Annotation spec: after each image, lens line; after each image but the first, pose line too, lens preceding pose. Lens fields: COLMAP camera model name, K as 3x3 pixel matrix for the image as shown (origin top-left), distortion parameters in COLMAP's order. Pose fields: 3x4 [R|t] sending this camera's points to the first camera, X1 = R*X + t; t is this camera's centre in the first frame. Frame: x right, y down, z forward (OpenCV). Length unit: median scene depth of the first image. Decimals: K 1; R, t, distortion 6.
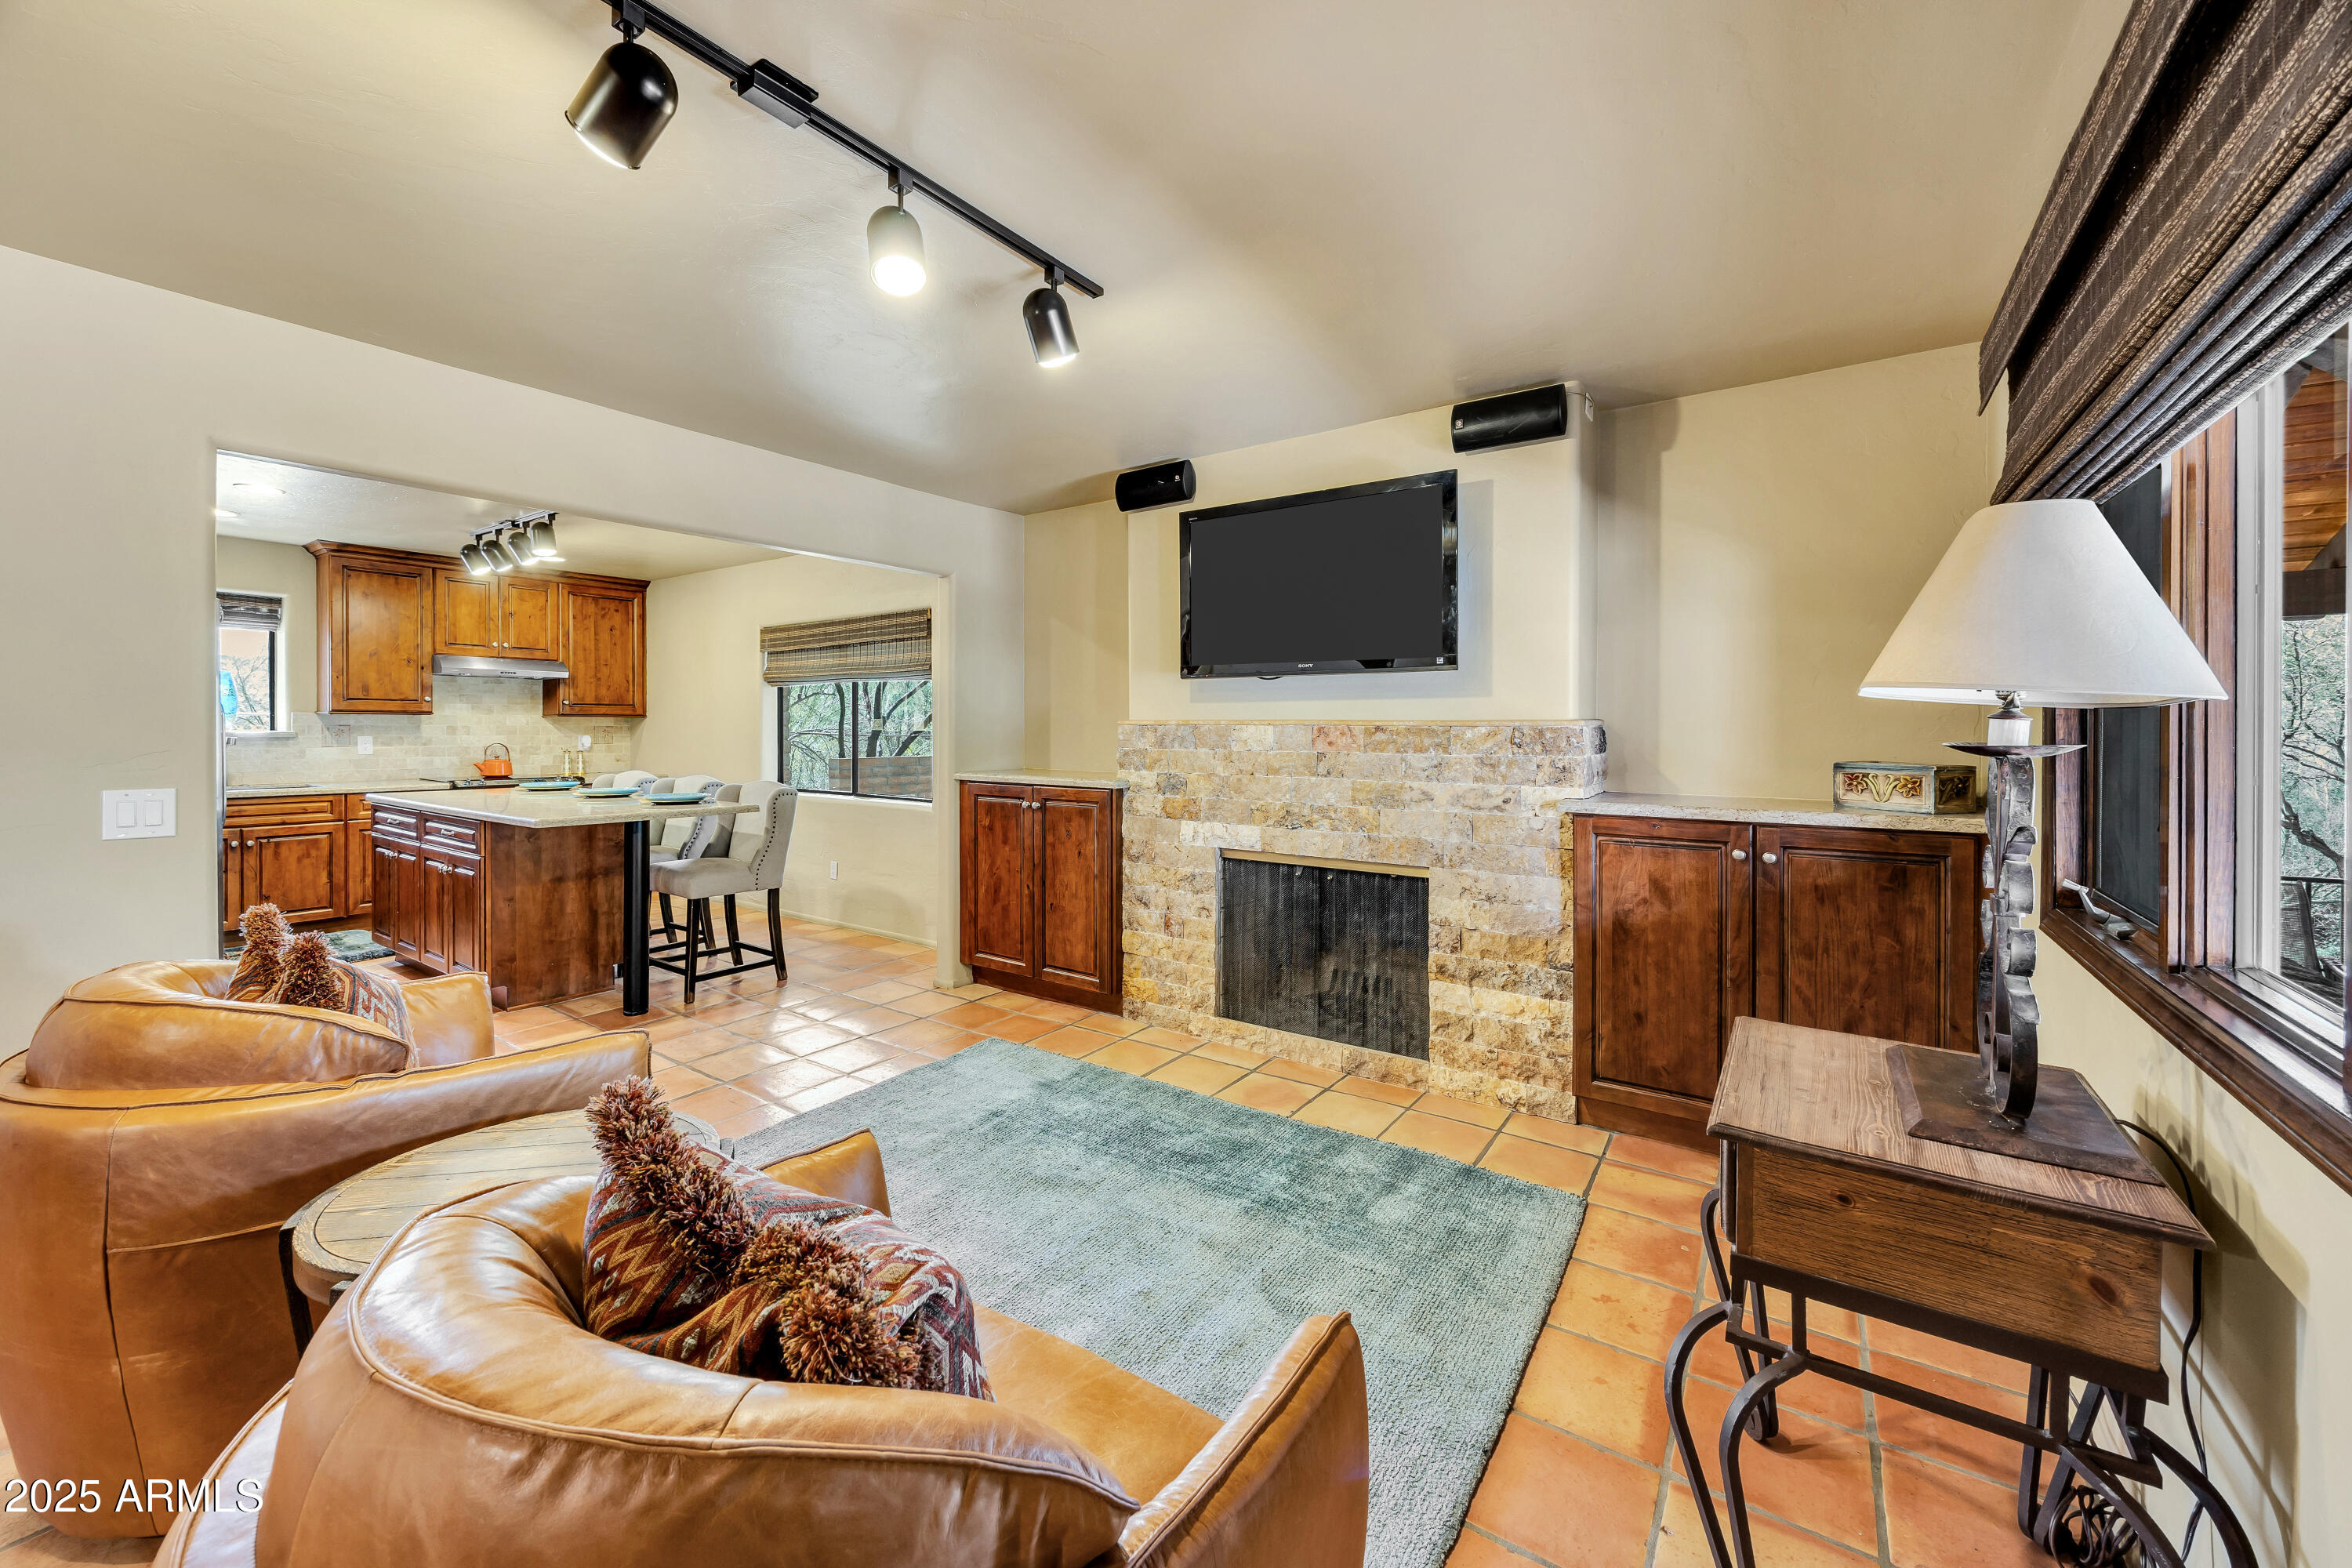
lens RADIAL K [[920.9, 0, 1136.3], [0, 920.9, 731.8], [0, 0, 1]] dist [-0.003877, 0.000038]
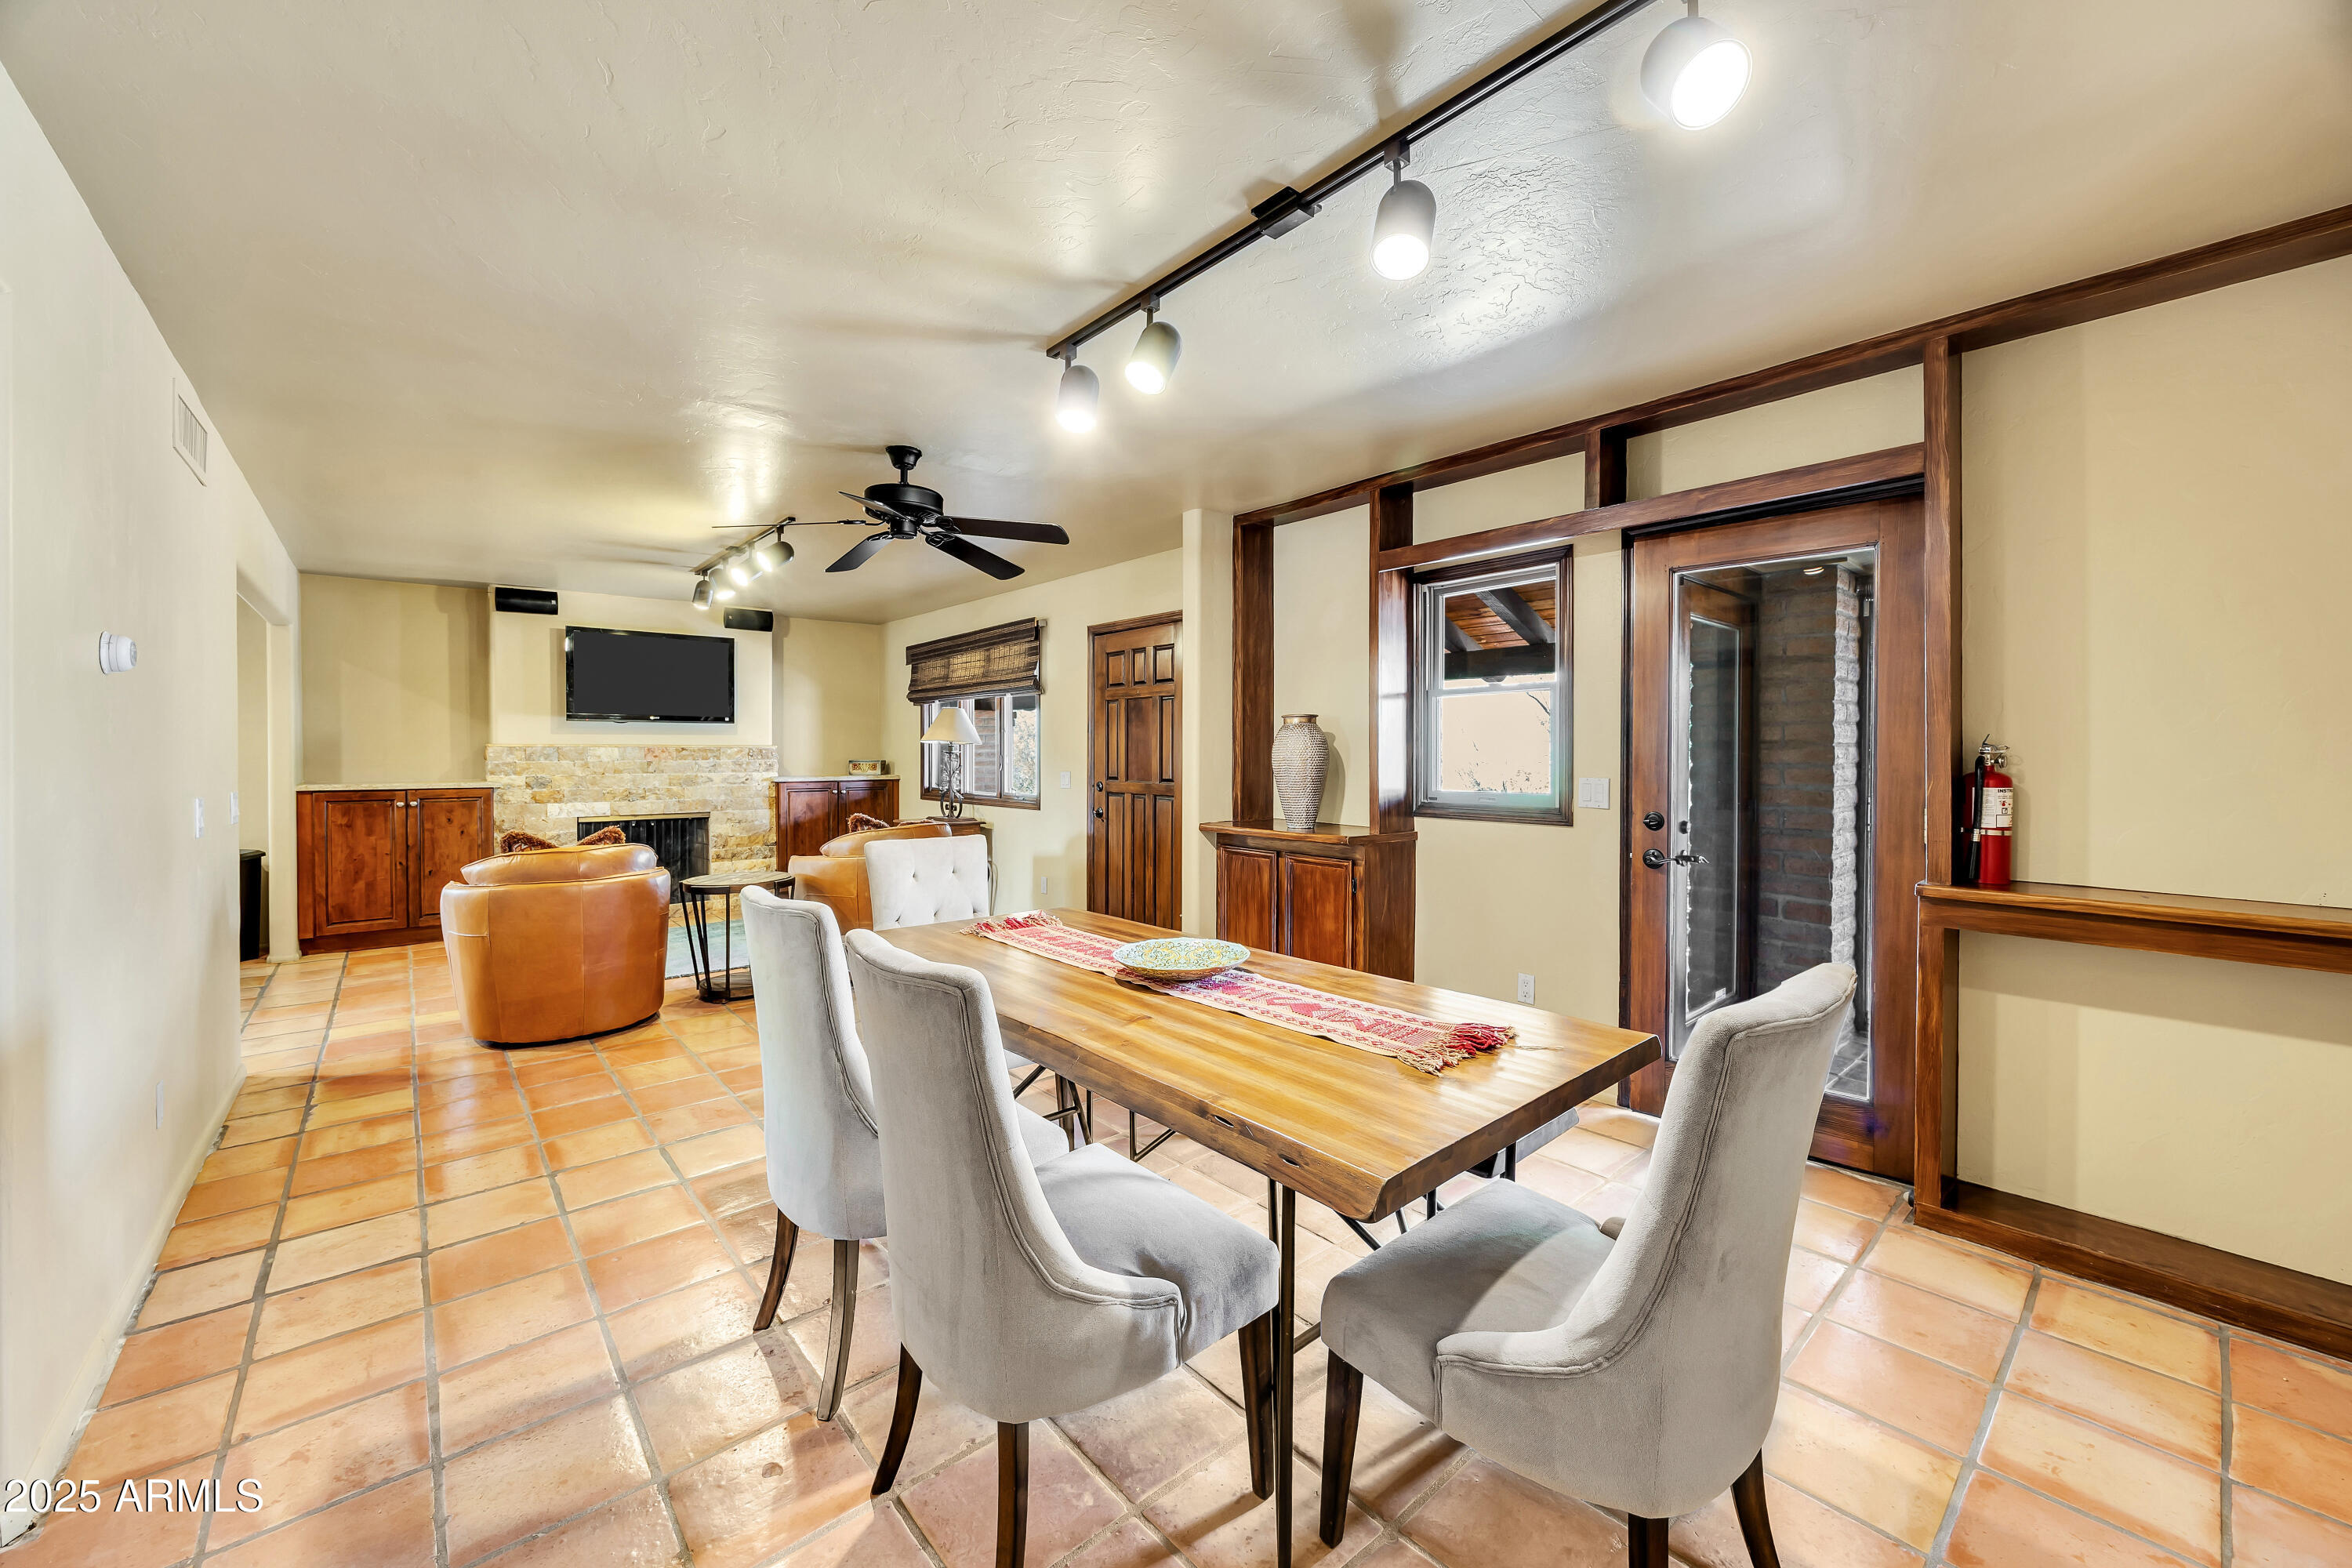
lens RADIAL K [[920.9, 0, 1178.8], [0, 920.9, 766.2], [0, 0, 1]] dist [-0.003877, 0.000038]
pose [[0.233338, -0.018968, 0.972211, -1.418775], [0.004365, 0.999820, 0.018459, 0.001692], [-0.972386, -0.000064, 0.233379, -0.553424]]
